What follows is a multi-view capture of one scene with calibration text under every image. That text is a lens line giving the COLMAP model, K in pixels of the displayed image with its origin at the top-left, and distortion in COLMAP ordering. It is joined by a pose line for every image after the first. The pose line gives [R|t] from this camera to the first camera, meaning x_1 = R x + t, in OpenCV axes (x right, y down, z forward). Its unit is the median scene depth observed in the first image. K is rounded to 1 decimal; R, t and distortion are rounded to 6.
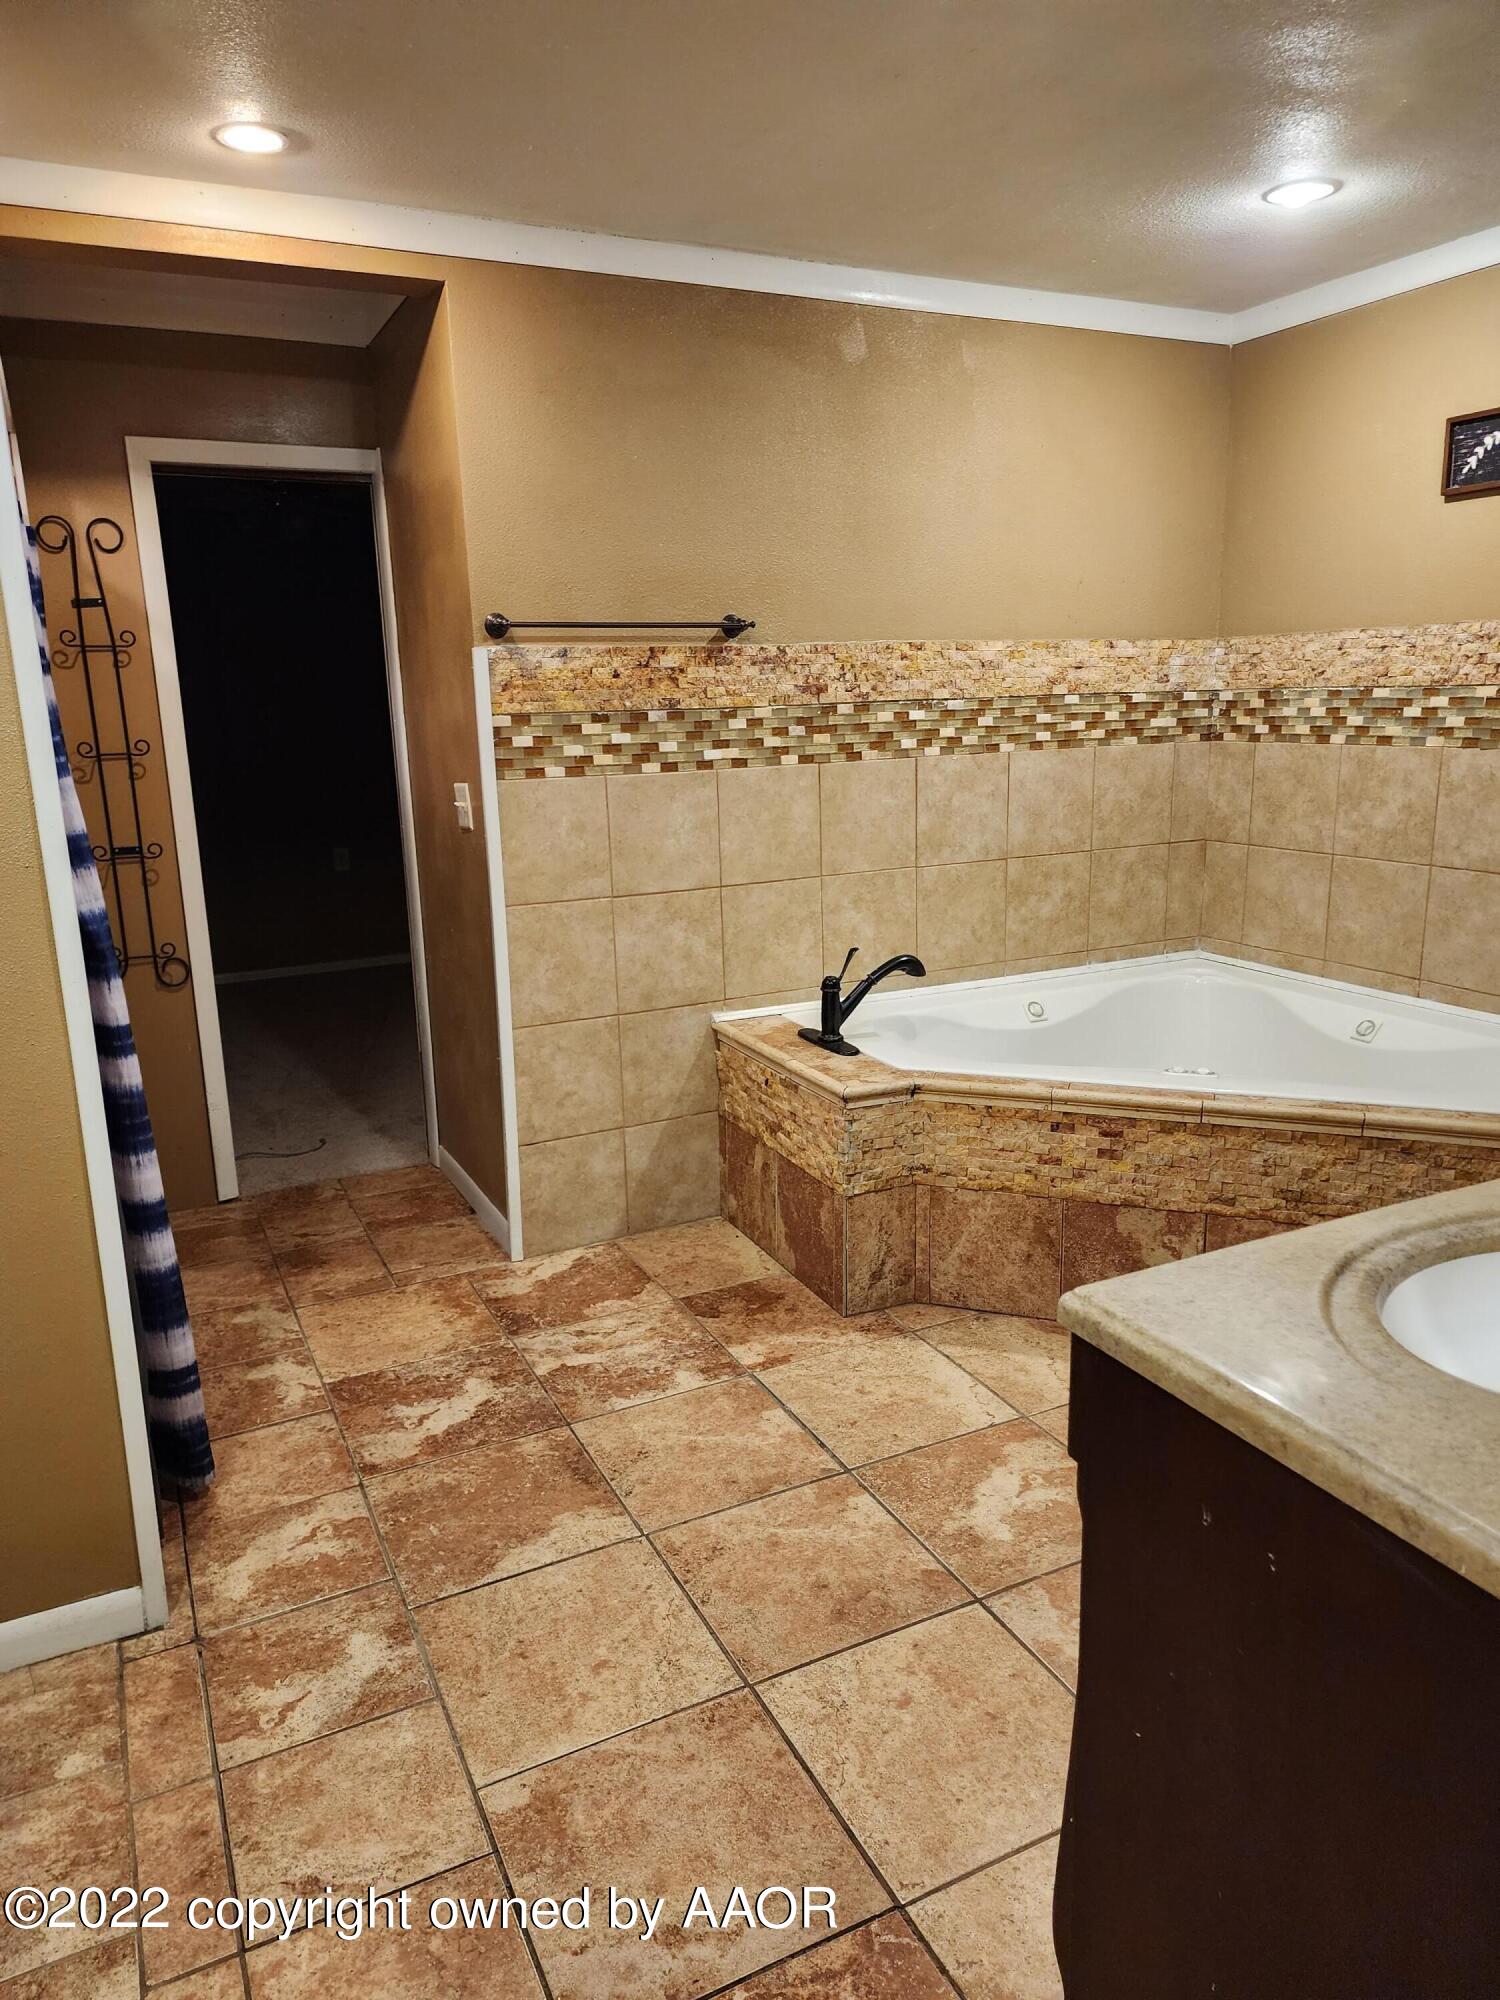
lens RADIAL K [[1352.0, 0, 745.5], [0, 1352.0, 1010.9], [0, 0, 1]] dist [0.069426, -0.064970]
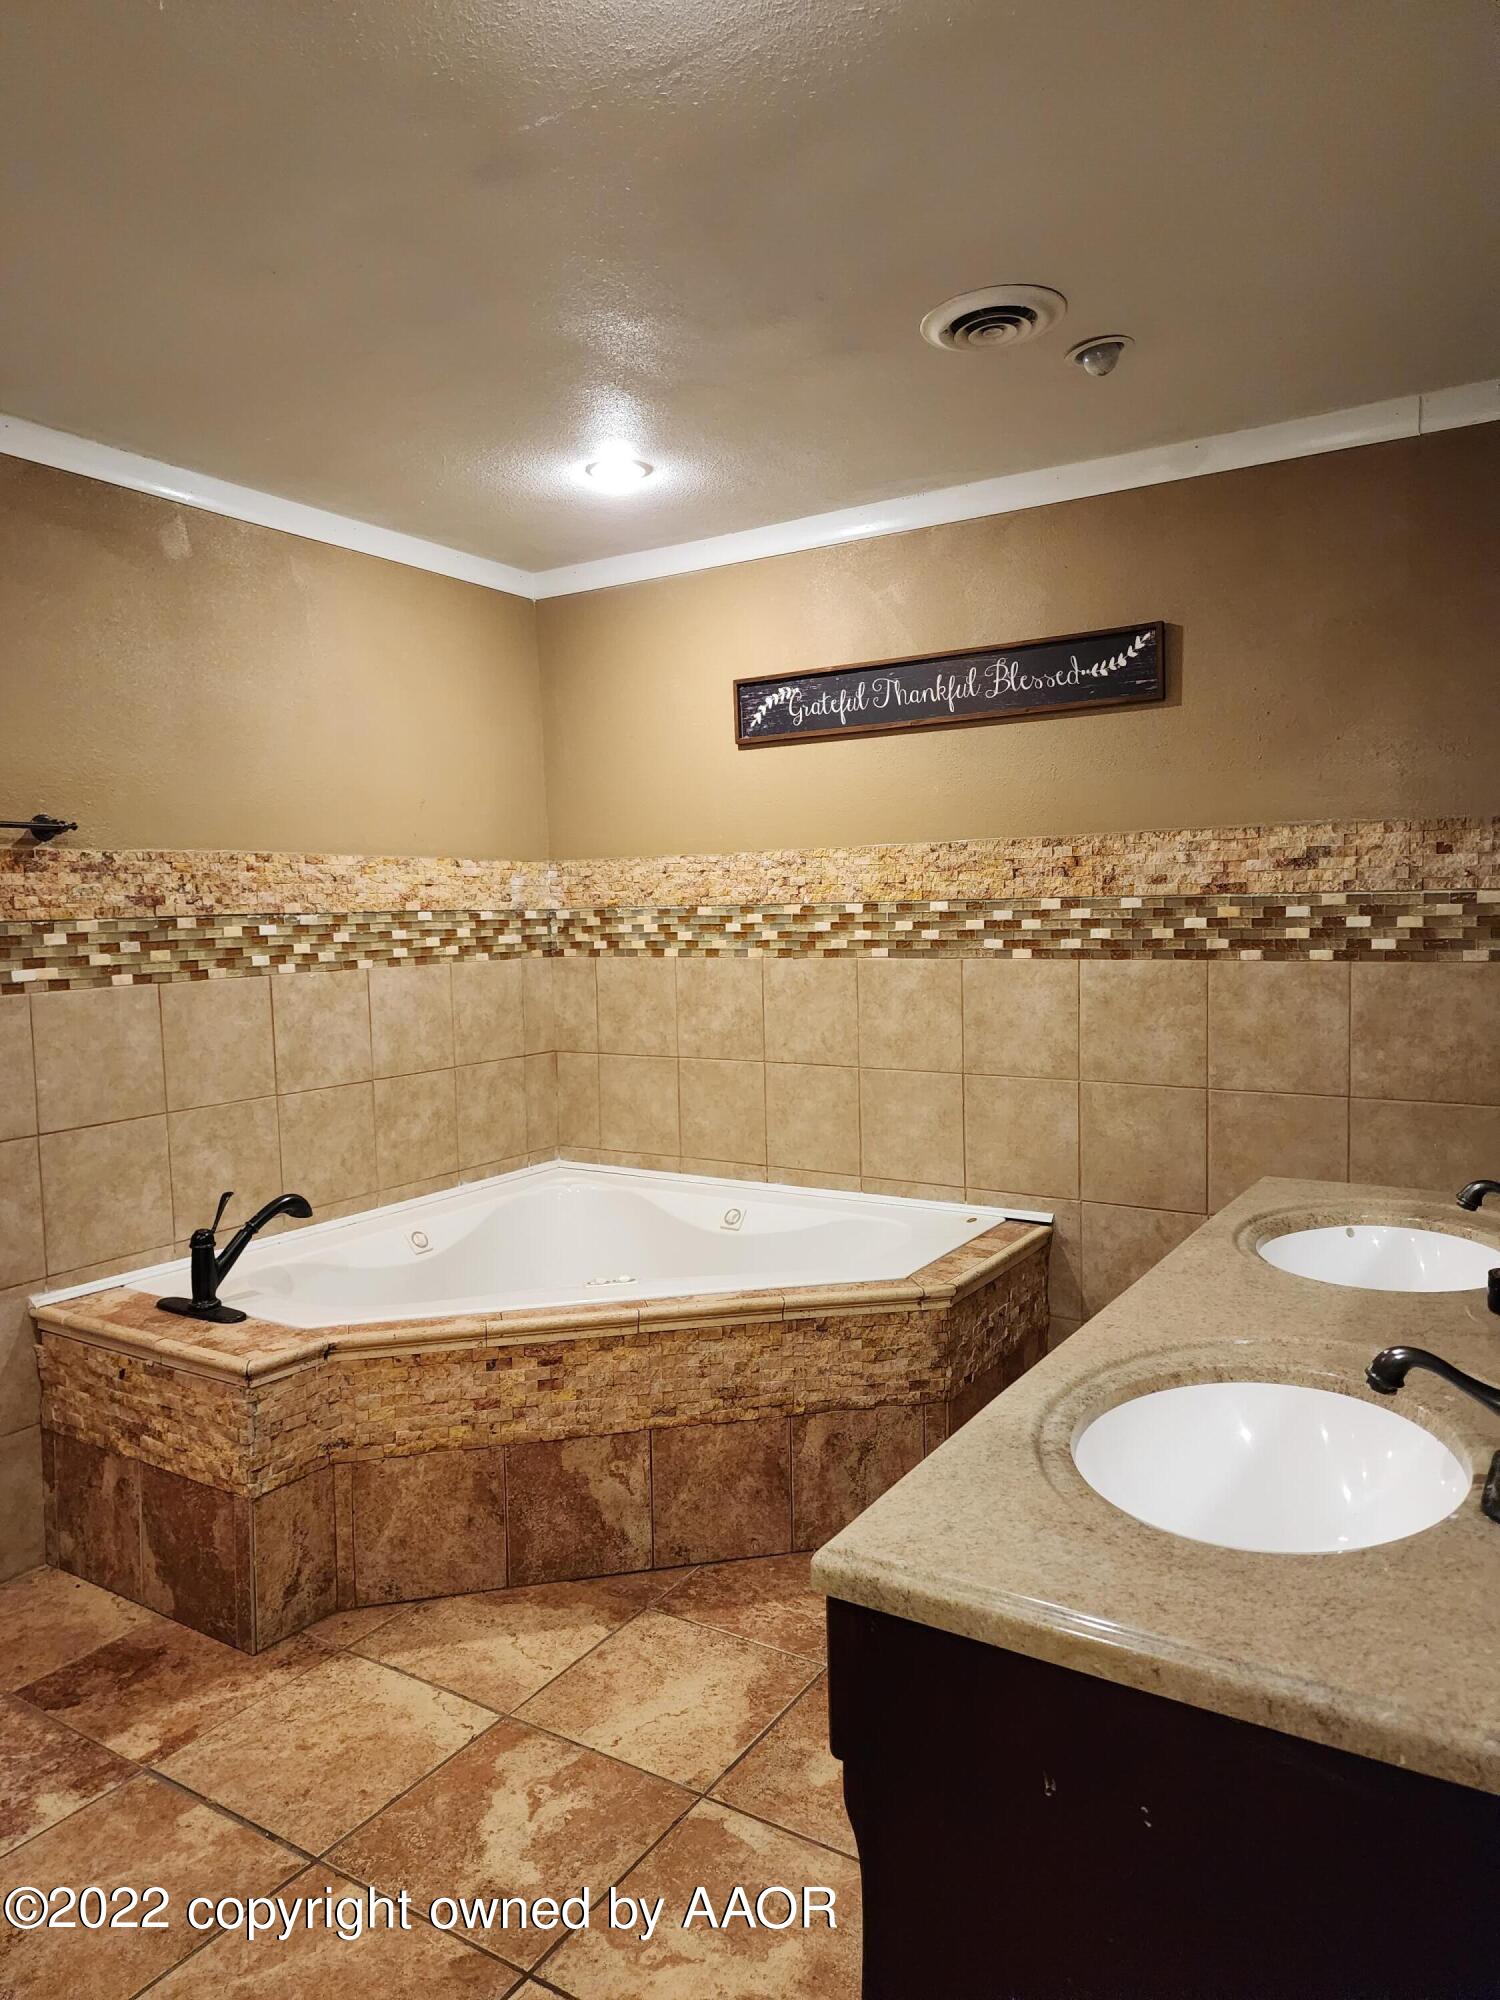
lens RADIAL K [[1352.0, 0, 759.0], [0, 1352.0, 985.4], [0, 0, 1]] dist [0.069426, -0.064970]
pose [[0.854541, -0.028120, 0.518622, -0.074897], [0.122594, 0.981239, -0.148796, -0.005560], [-0.504708, 0.190732, 0.841957, 0.078106]]
